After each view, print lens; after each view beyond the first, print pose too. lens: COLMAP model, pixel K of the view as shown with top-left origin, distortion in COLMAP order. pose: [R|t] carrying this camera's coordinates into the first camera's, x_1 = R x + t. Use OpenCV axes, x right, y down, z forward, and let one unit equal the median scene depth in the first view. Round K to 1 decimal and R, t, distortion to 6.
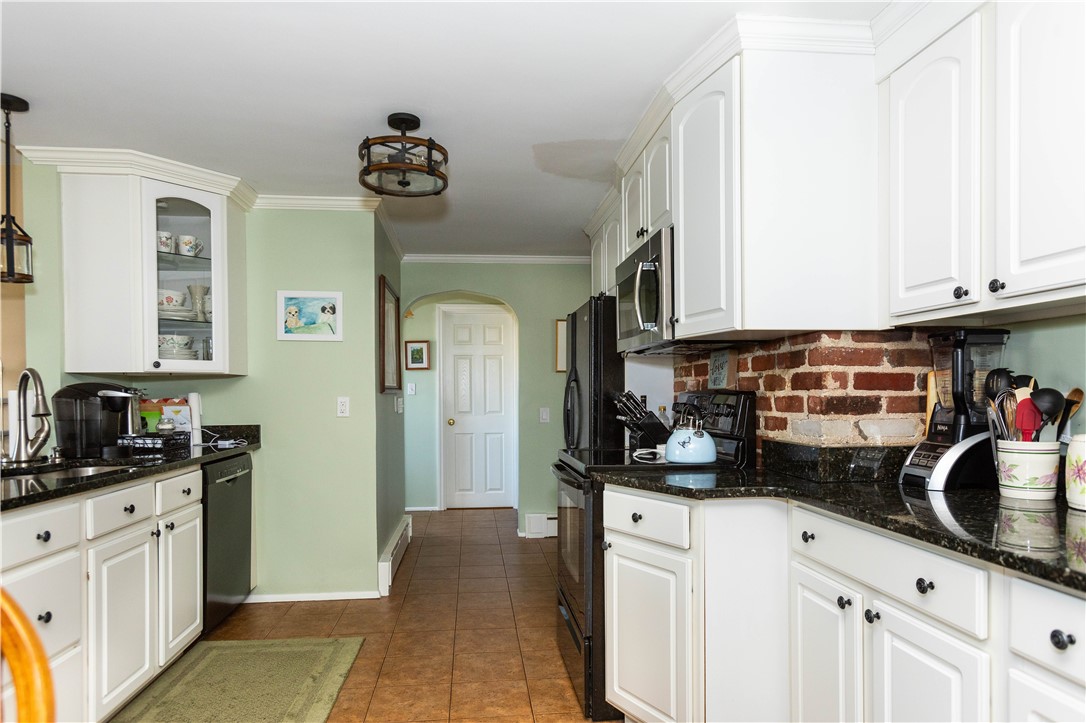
lens RADIAL K [[660.7, 0, 536.0], [0, 660.7, 384.3], [0, 0, 1]] dist [0.015992, 0.001440]
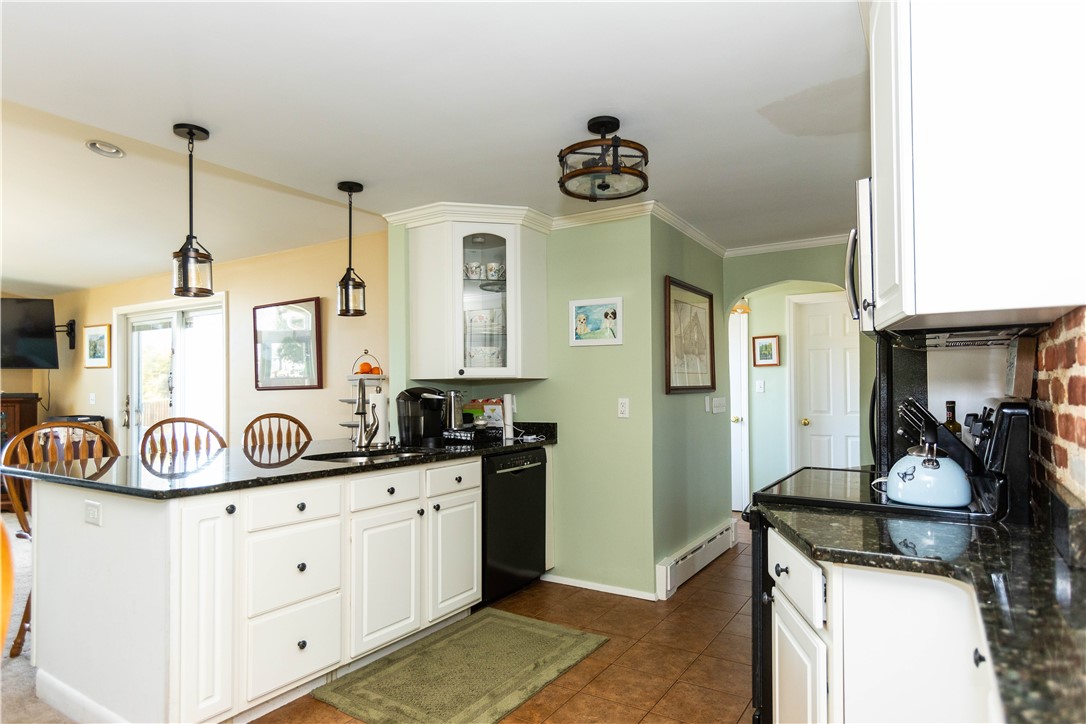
lens RADIAL K [[630.9, 0, 543.1], [0, 630.9, 369.2], [0, 0, 1]] dist [-0.000022, 0.002311]
pose [[0.786416, -0.019542, -0.617388, 0.258242], [0.012073, 0.999795, -0.016268, -0.014029], [0.617579, 0.005340, 0.786491, 0.173660]]
